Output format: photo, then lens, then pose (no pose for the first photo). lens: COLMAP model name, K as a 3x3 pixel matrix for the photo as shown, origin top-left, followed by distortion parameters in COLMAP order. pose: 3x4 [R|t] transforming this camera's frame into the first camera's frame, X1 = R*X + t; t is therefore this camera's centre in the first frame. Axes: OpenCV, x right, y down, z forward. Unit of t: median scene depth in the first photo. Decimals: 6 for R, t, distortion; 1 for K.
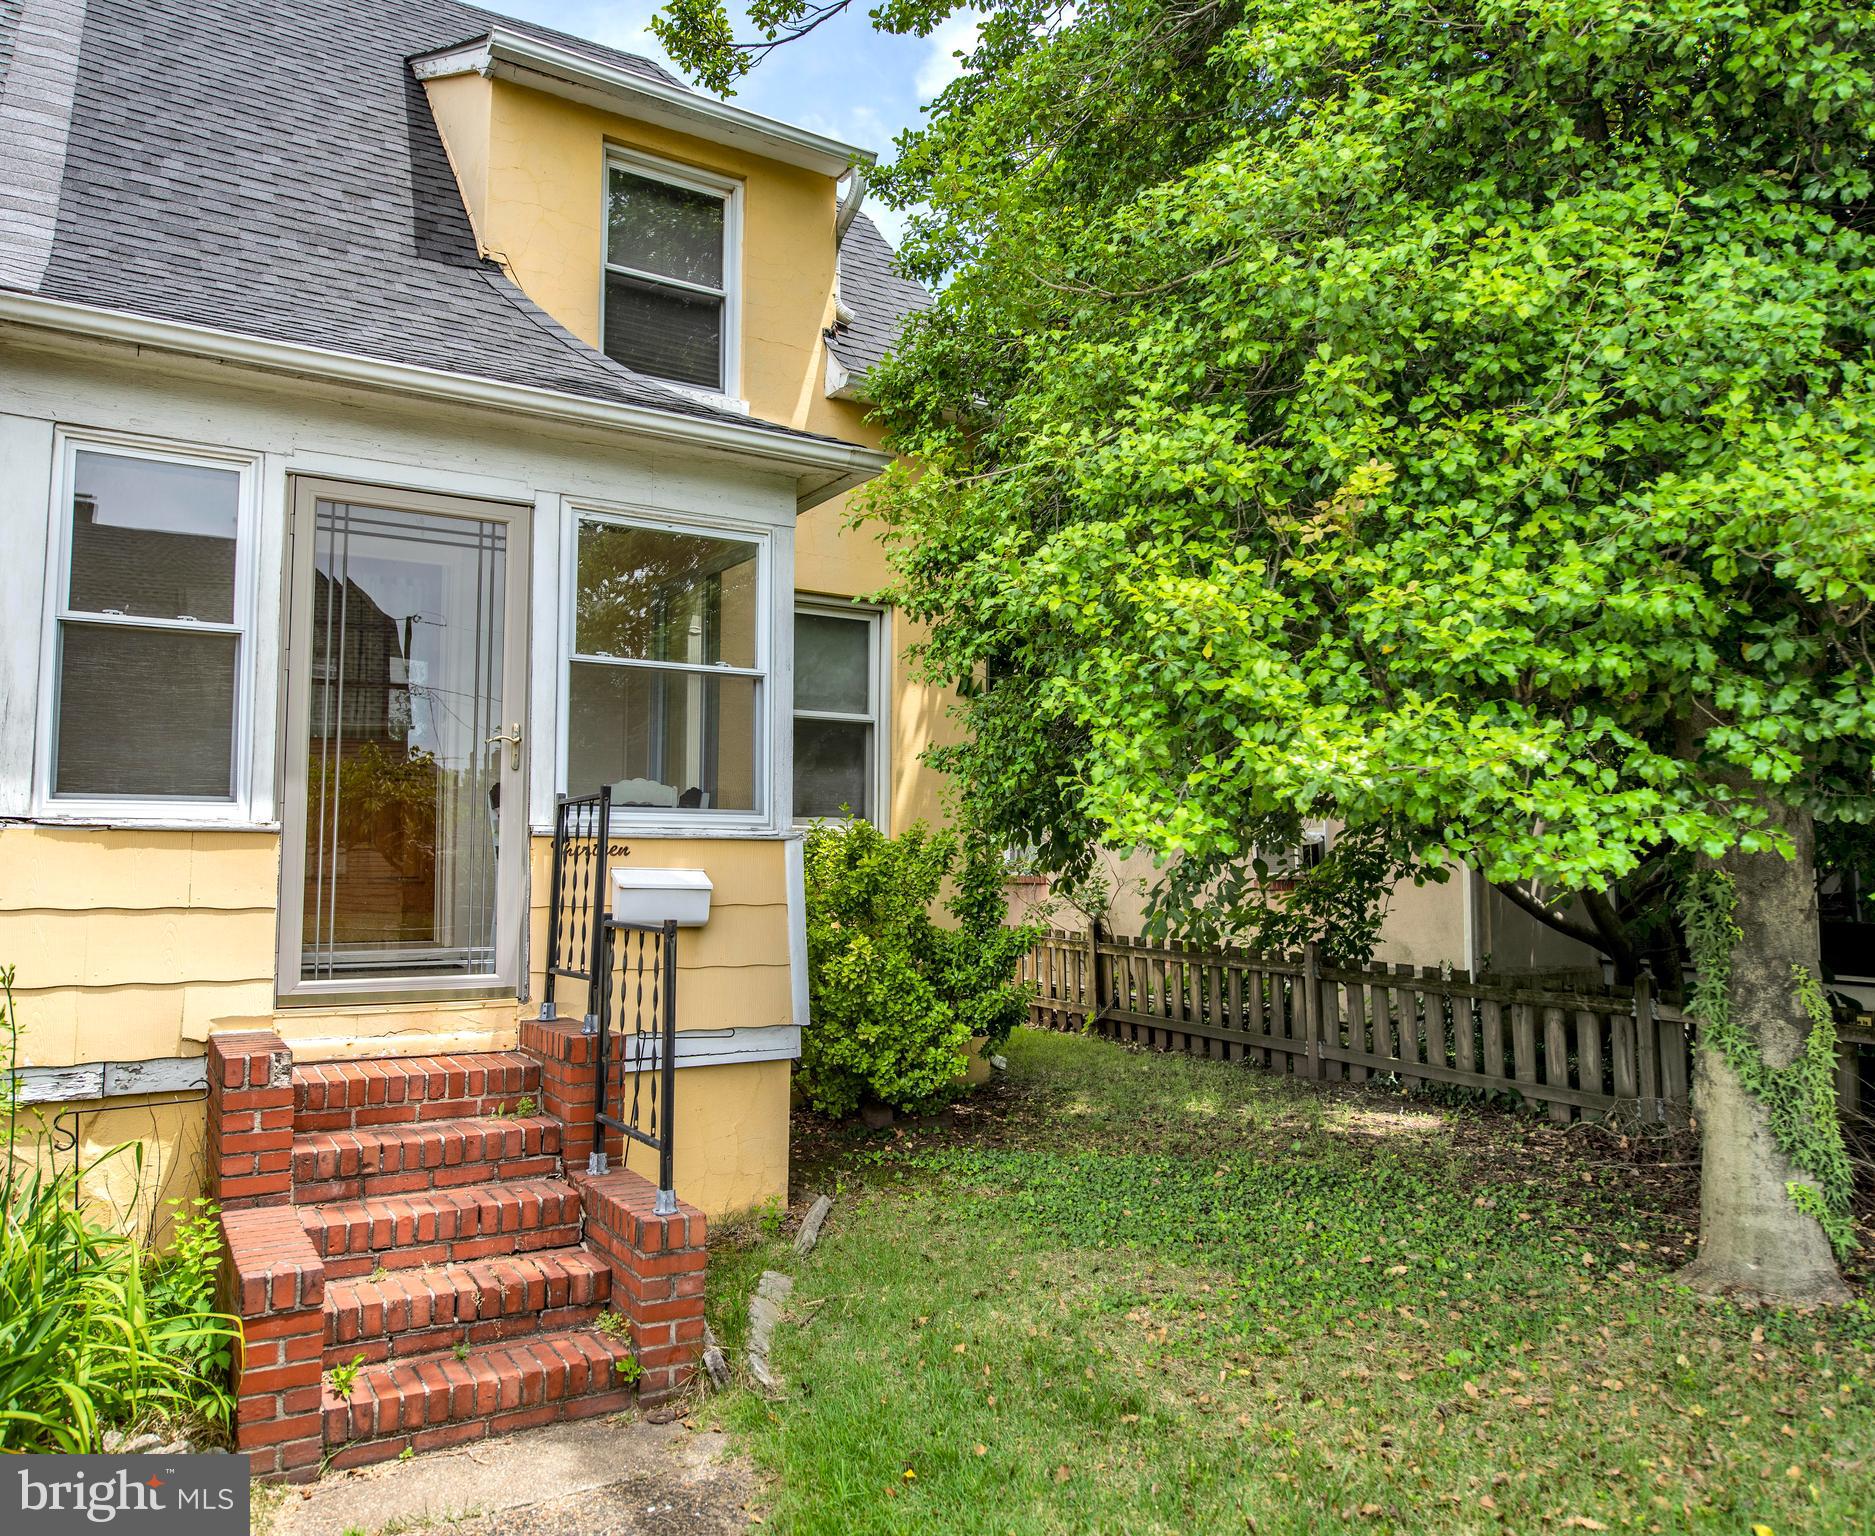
lens RADIAL K [[1256.4, 0, 936.5], [0, 1256.4, 767.7], [0, 0, 1]] dist [-0.003707, 0.000276]
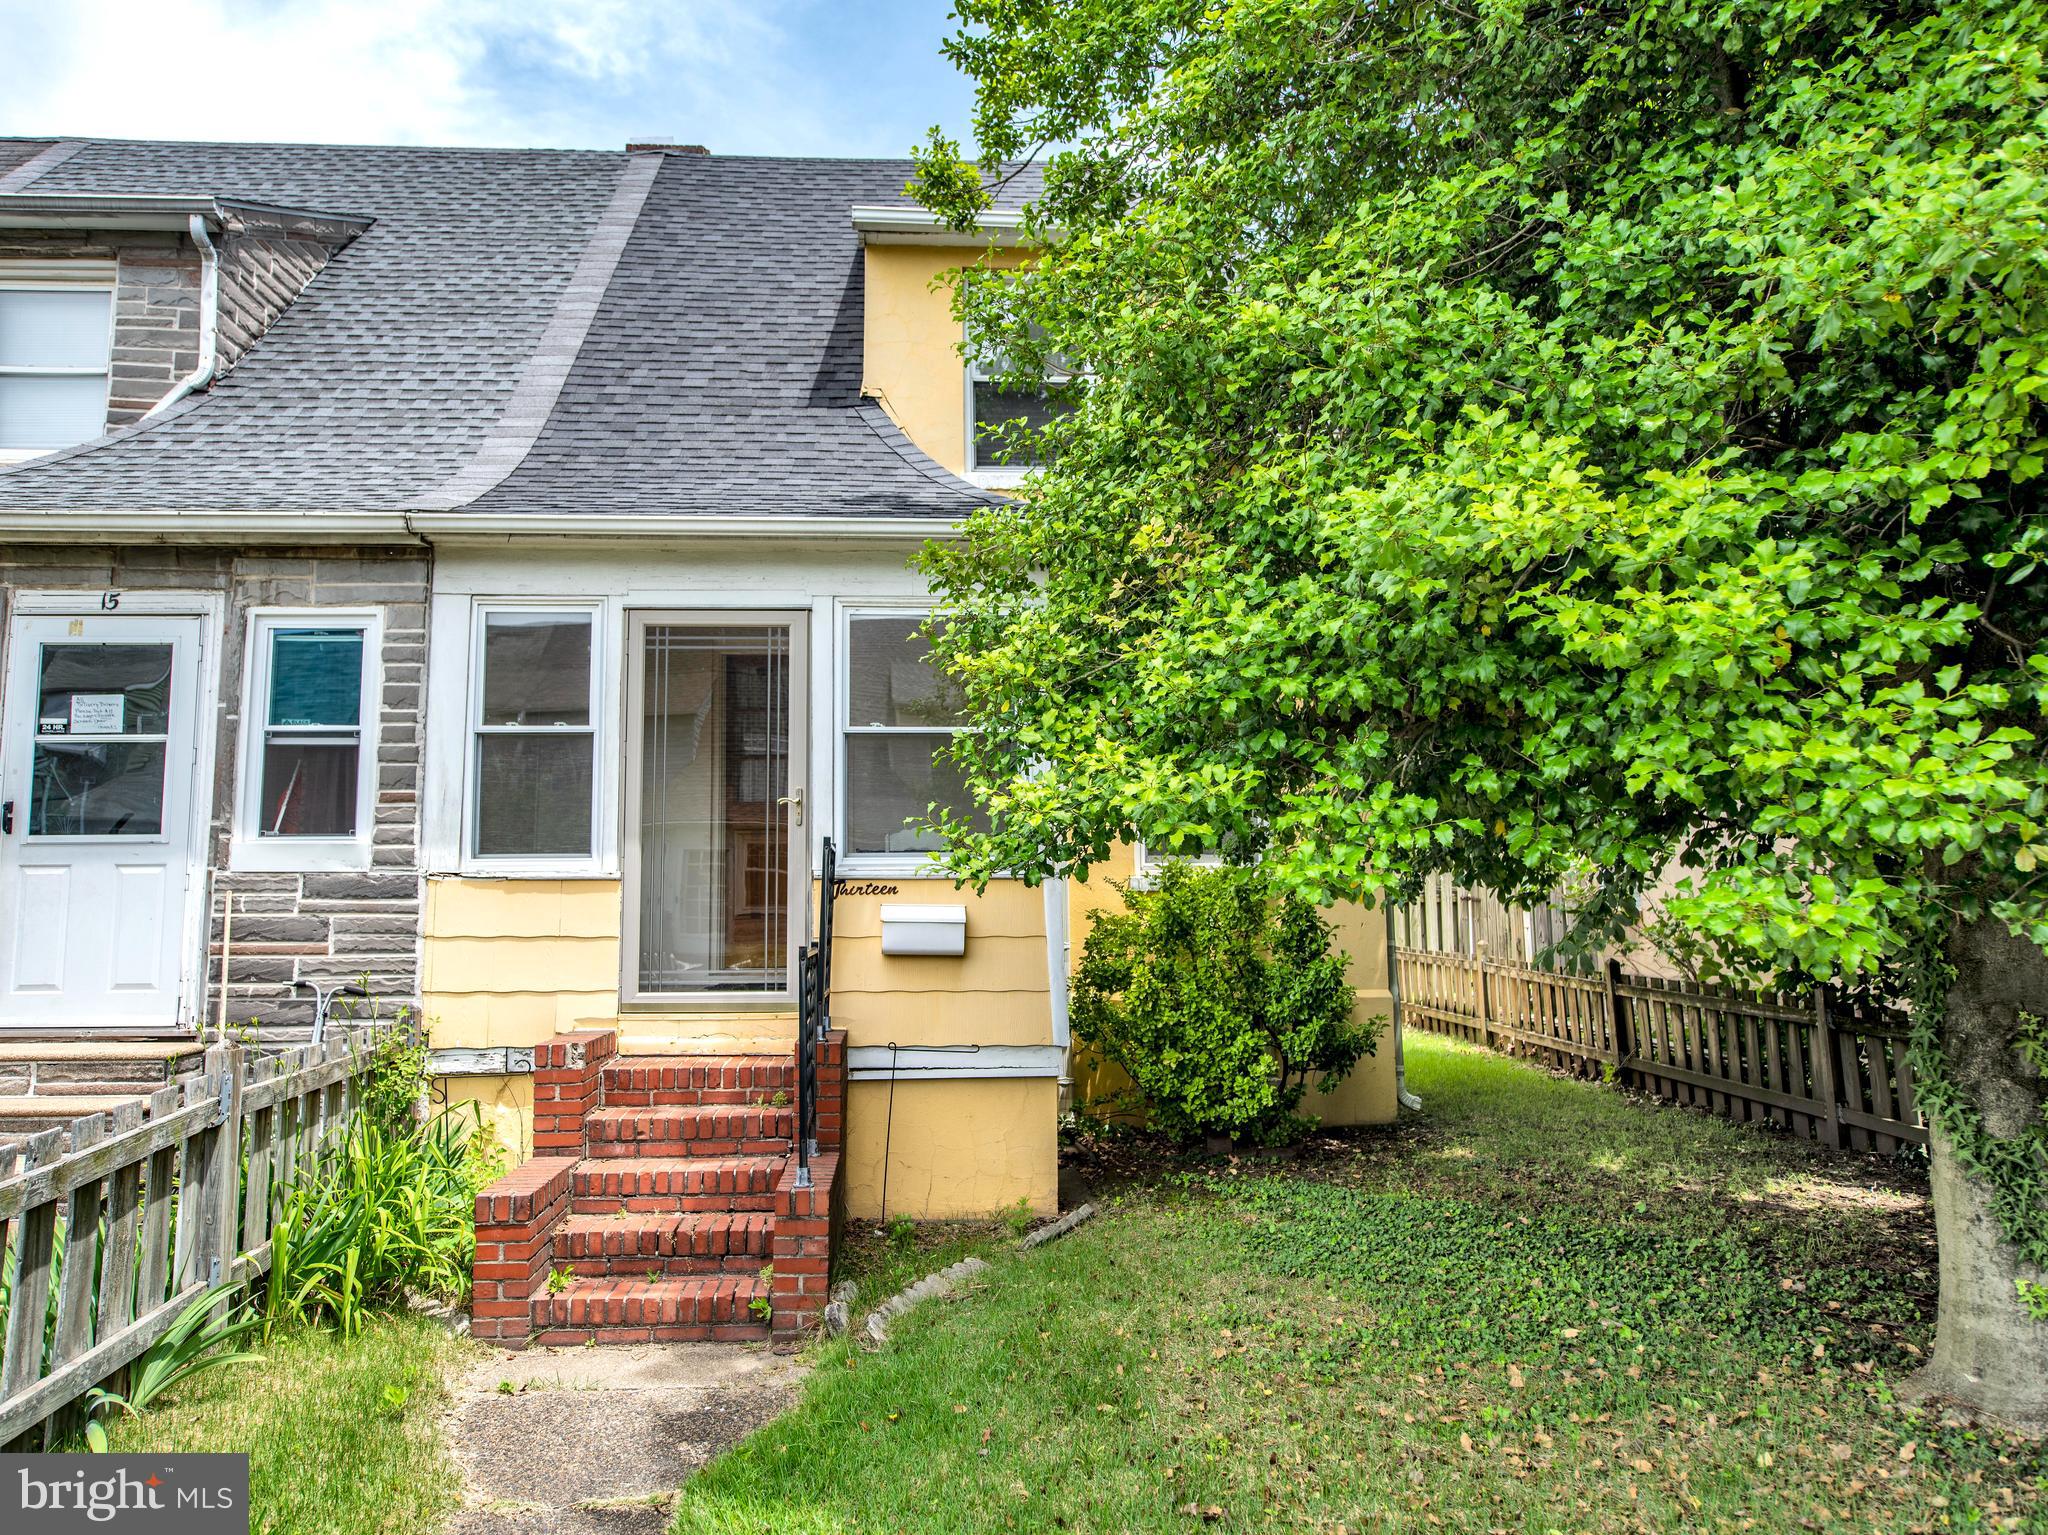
lens RADIAL K [[1253.5, 0, 1022.6], [0, 1253.5, 766.0], [0, 0, 1]] dist [0.000846, -0.002929]
pose [[0.902653, -0.054962, -0.426844, 0.451485], [0.041707, 0.998315, -0.040348, 0.003072], [0.428343, 0.018618, 0.903424, -0.018493]]
